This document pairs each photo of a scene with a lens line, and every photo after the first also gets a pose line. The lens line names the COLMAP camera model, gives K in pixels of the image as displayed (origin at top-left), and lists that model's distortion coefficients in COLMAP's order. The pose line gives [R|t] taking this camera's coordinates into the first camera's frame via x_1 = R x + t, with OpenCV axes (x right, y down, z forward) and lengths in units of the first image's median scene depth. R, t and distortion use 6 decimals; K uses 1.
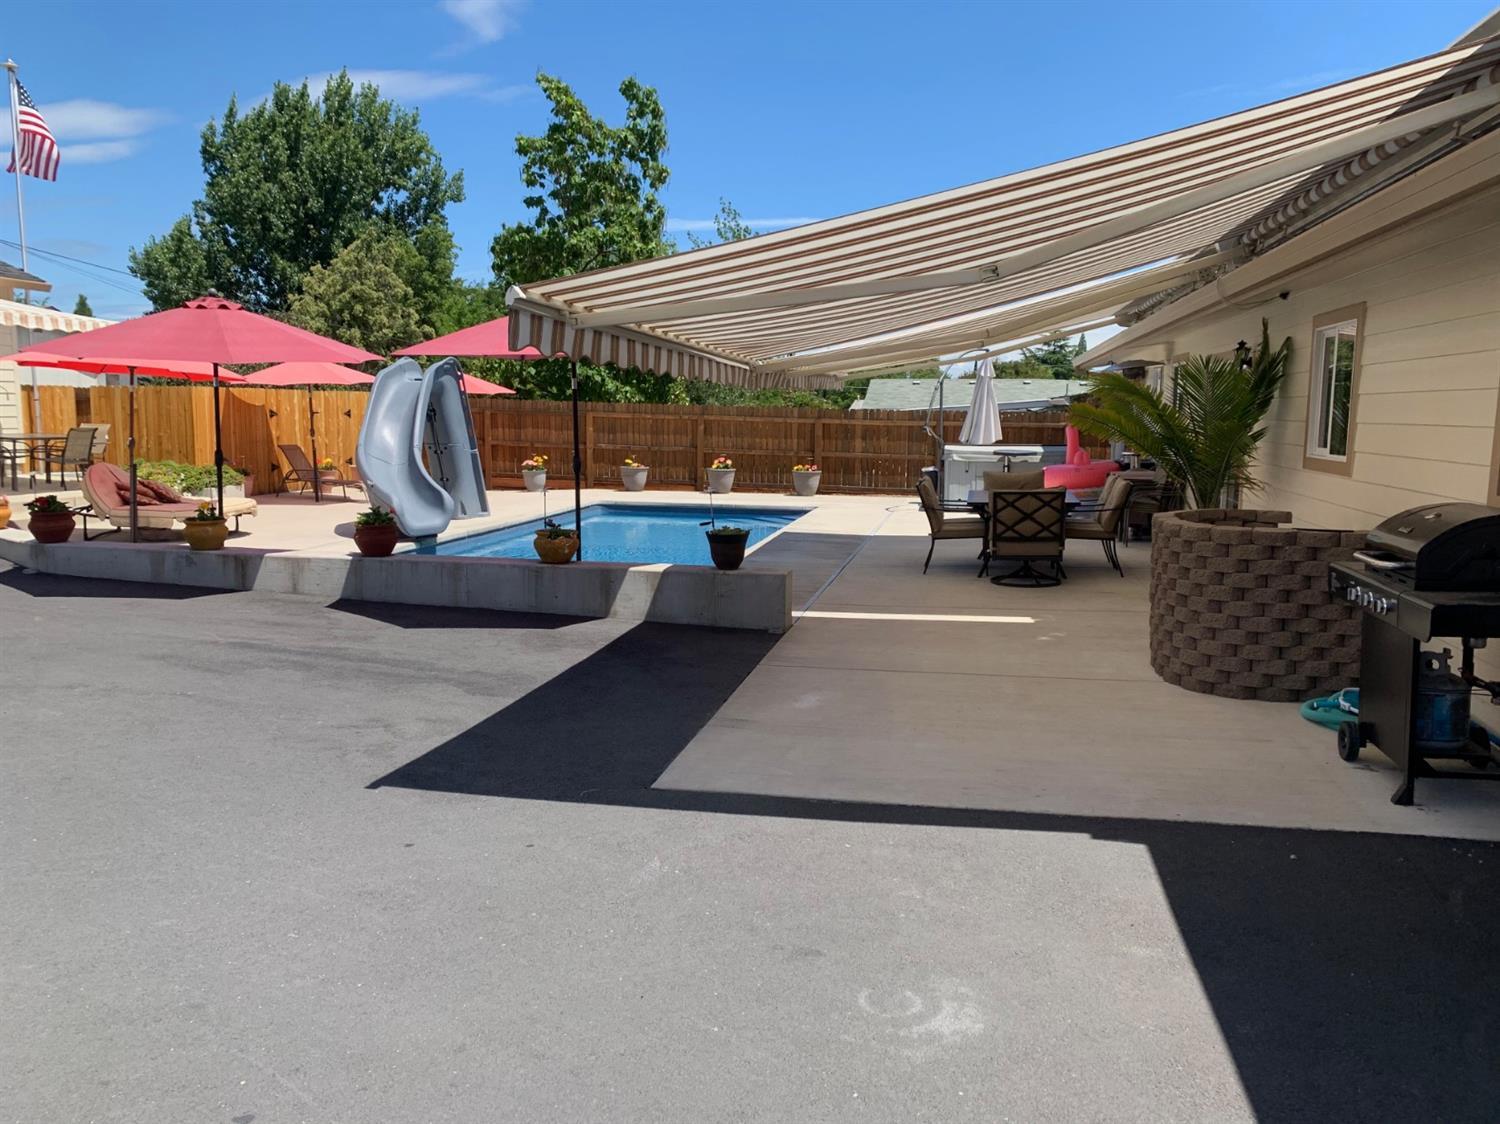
lens RADIAL K [[1125.0, 0, 750.0], [0, 1125.0, 562.0], [0, 0, 1]] dist [0.001178, 0.003010]
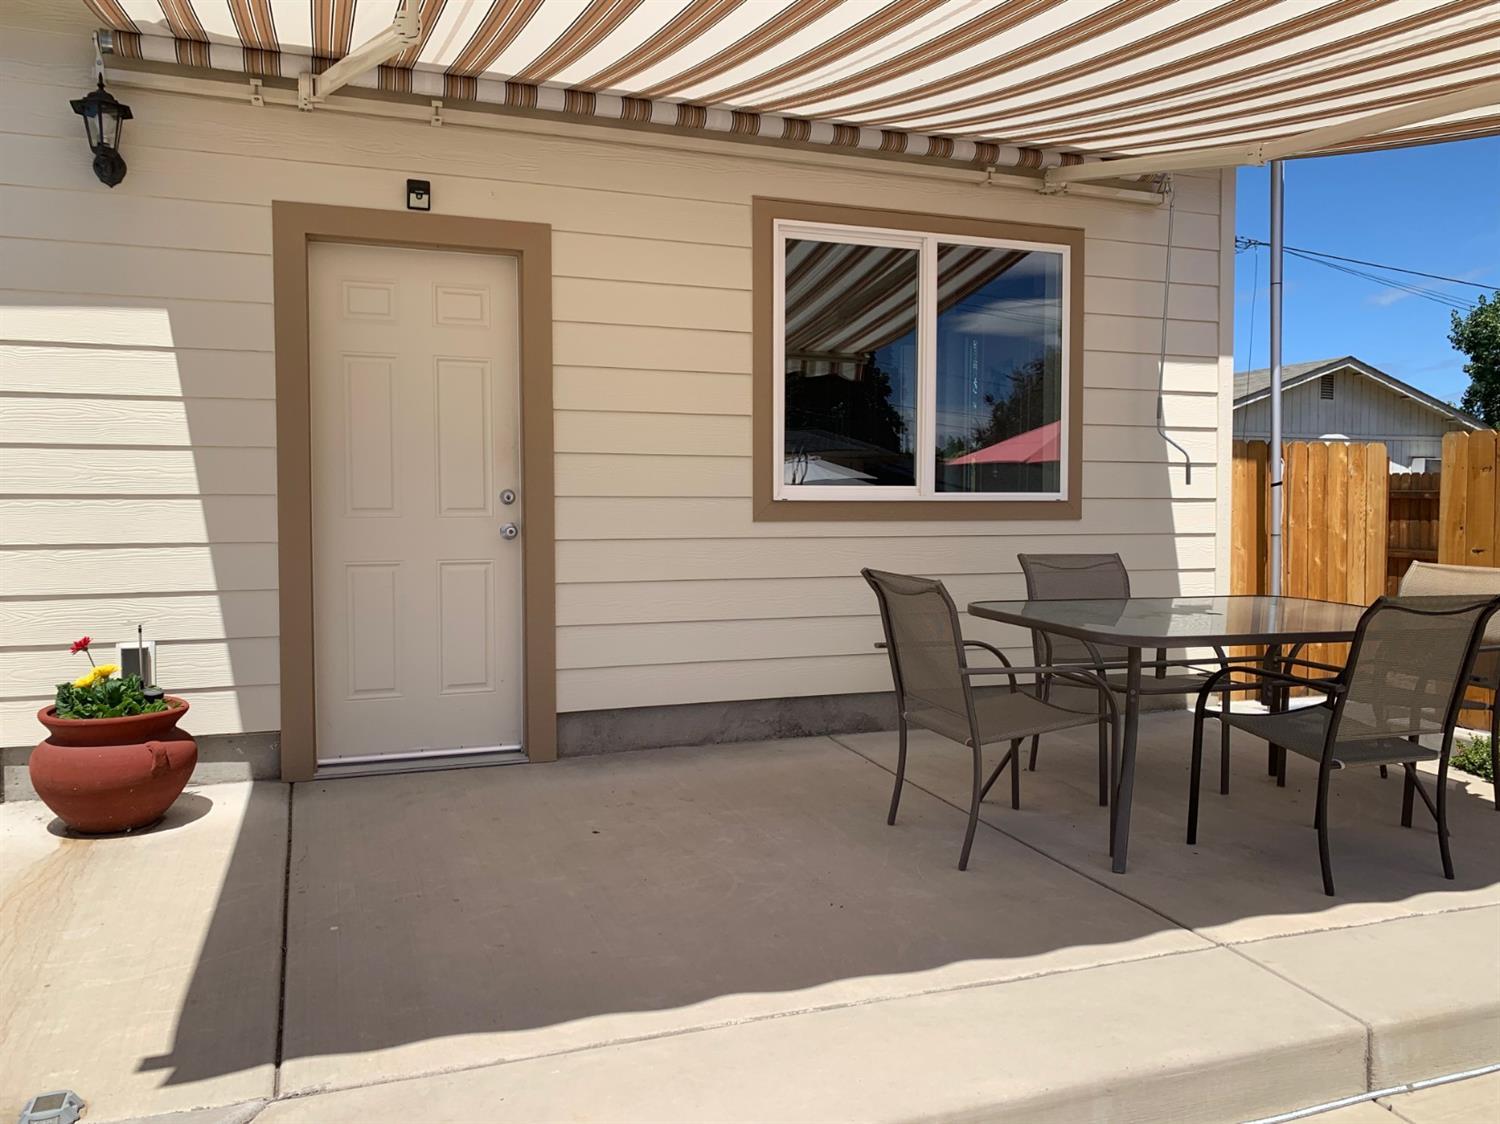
lens RADIAL K [[1125.0, 0, 750.0], [0, 1125.0, 562.0], [0, 0, 1]] dist [0.001178, 0.003010]
pose [[0.512108, 0.026944, -0.858498, -0.382213], [-0.110023, 0.993332, -0.034455, -0.082701], [0.851845, 0.112099, 0.511658, 0.626100]]
